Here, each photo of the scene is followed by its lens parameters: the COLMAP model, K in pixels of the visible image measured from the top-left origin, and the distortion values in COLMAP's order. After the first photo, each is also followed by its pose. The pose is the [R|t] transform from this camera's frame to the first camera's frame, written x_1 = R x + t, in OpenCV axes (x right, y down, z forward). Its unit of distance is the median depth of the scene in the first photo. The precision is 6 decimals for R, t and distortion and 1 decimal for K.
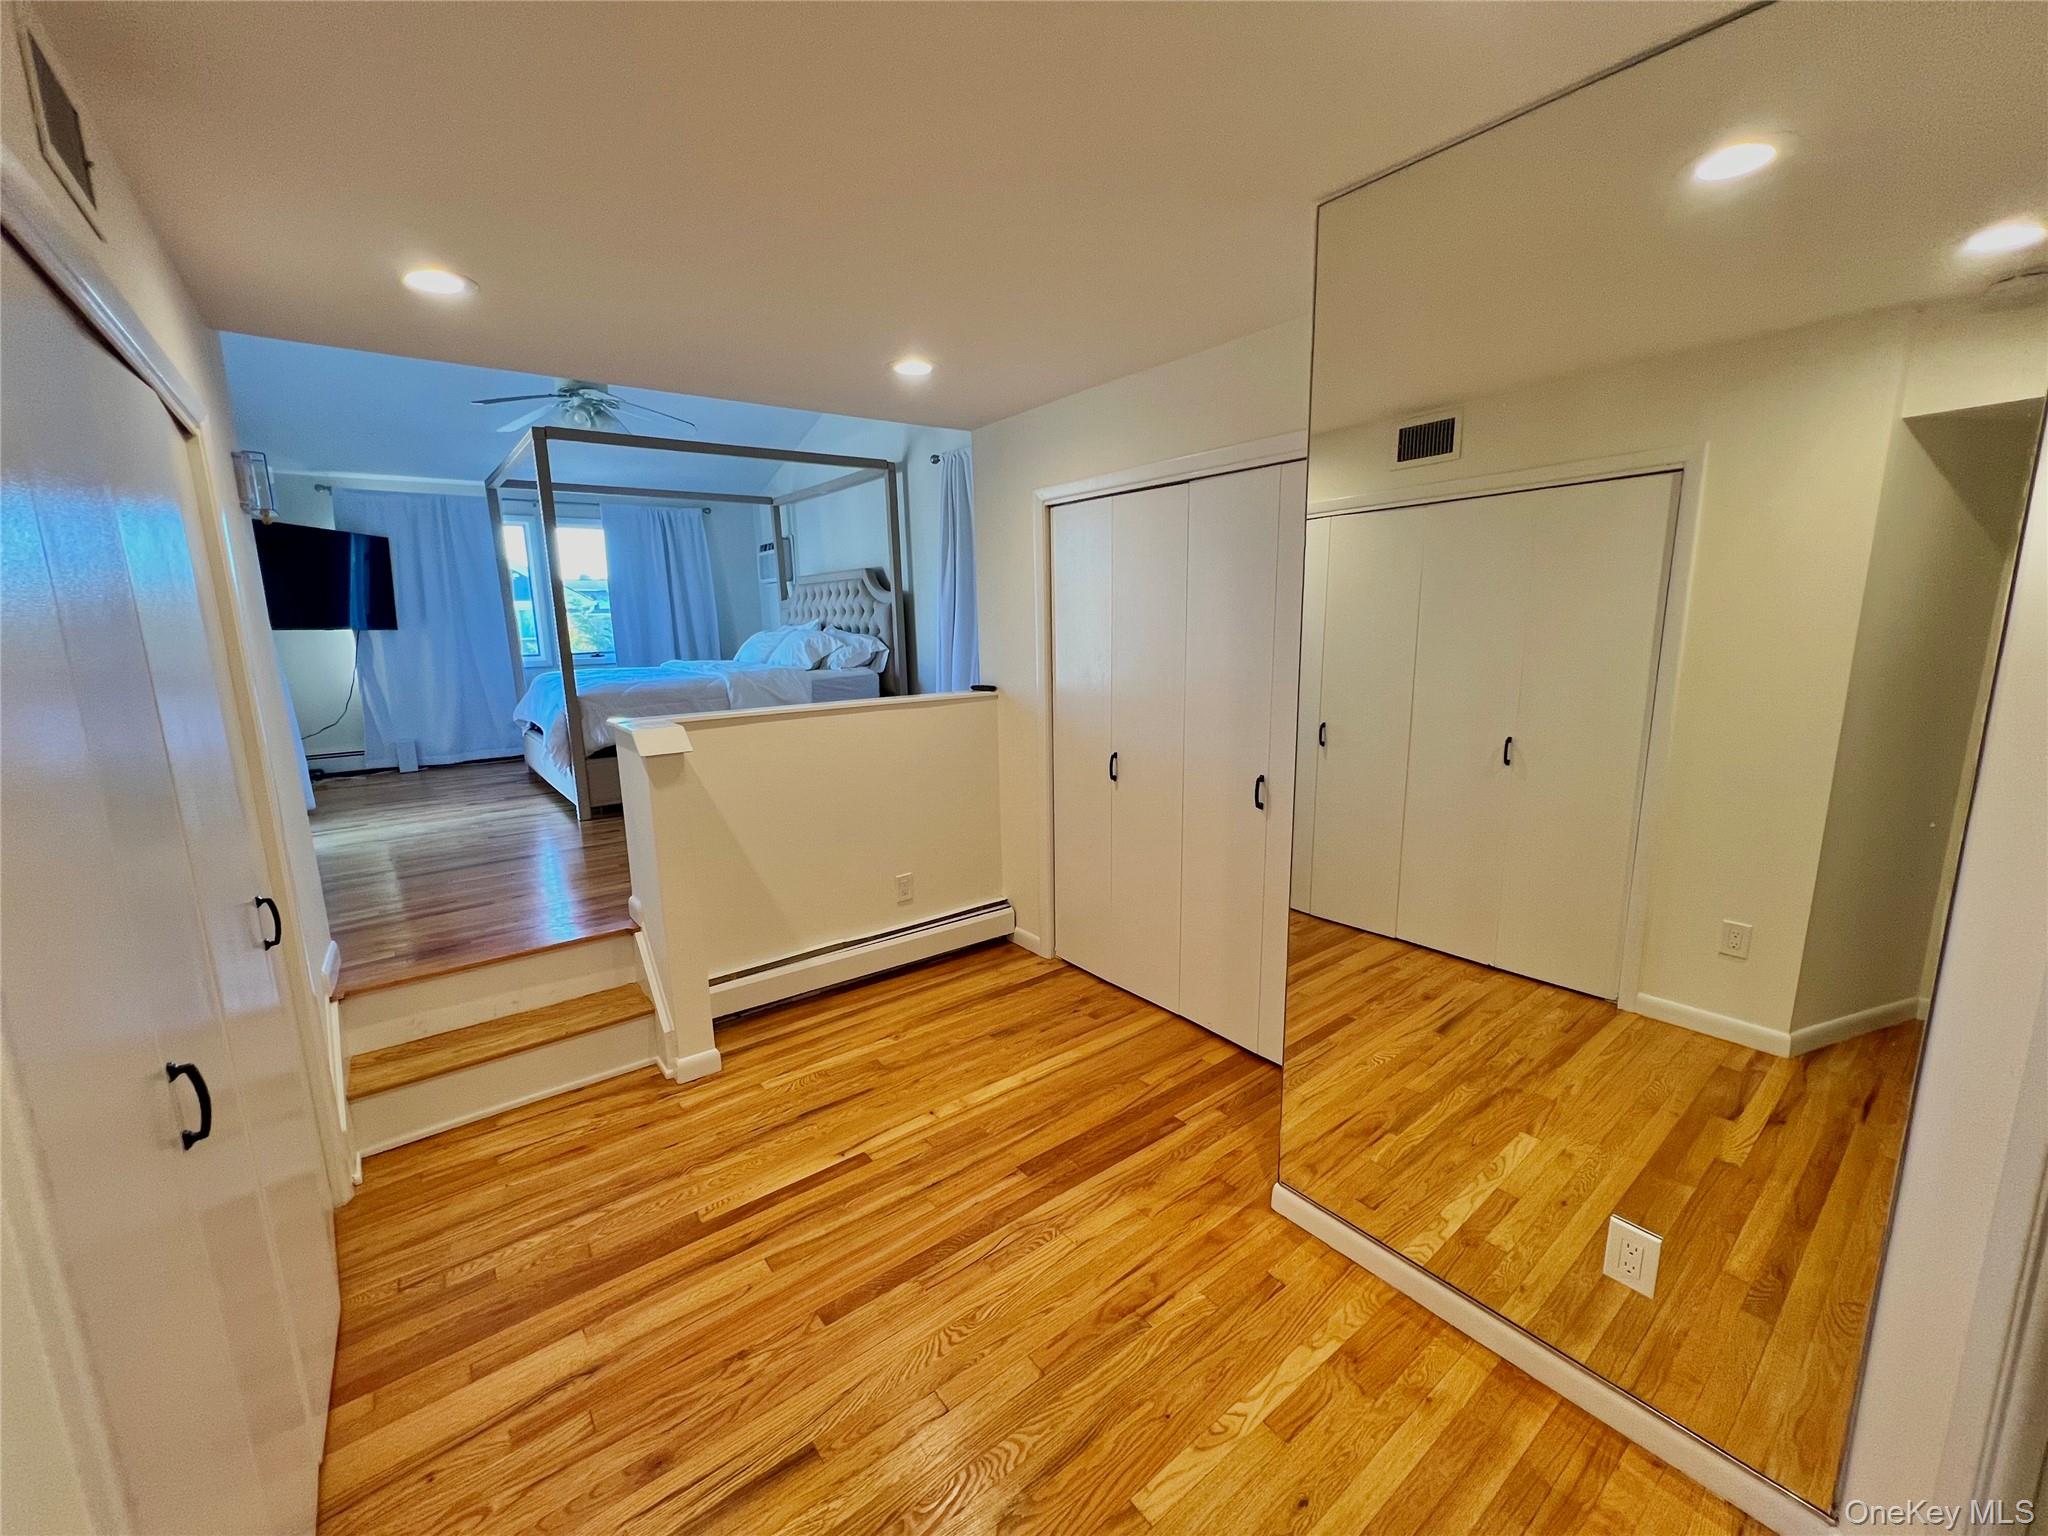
lens RADIAL K [[830.3, 0, 1024.0], [0, 830.3, 768.0], [0, 0, 1]] dist [-0.000054, -0.000066]
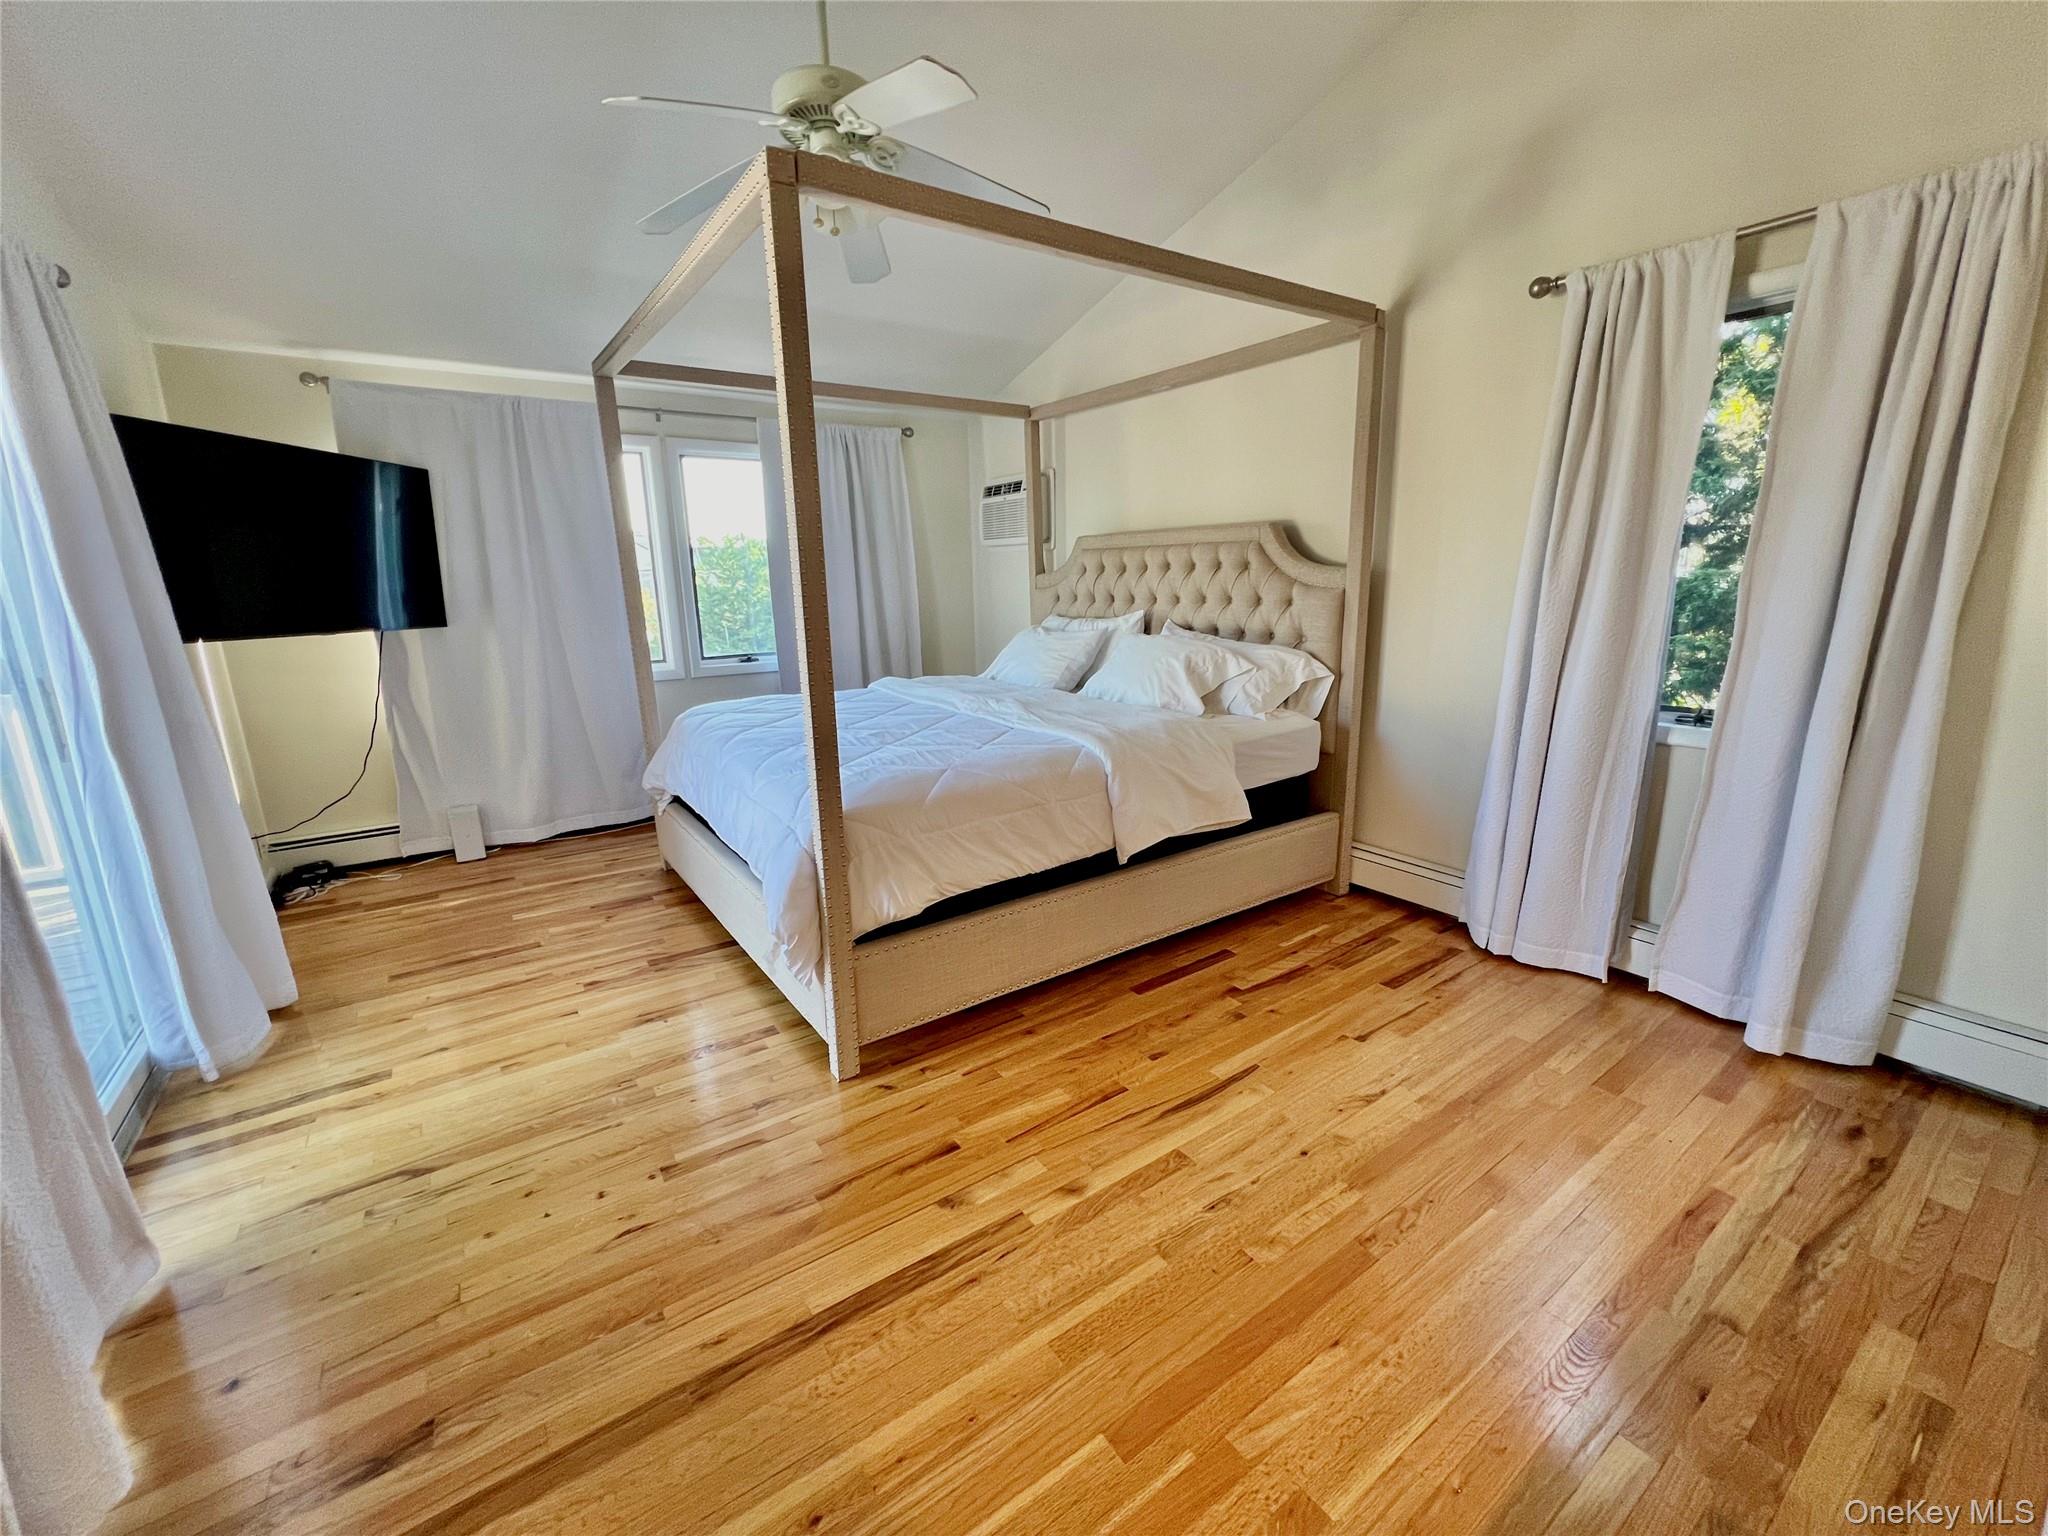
lens RADIAL K [[829.7, 0, 1024.0], [0, 829.7, 768.0], [0, 0, 1]] dist [-0.002288, -0.000057]
pose [[0.998893, 0.014122, -0.044877, -0.319294], [-0.011845, 0.998648, 0.050607, -0.102272], [0.045531, -0.050019, 0.997710, 0.429465]]
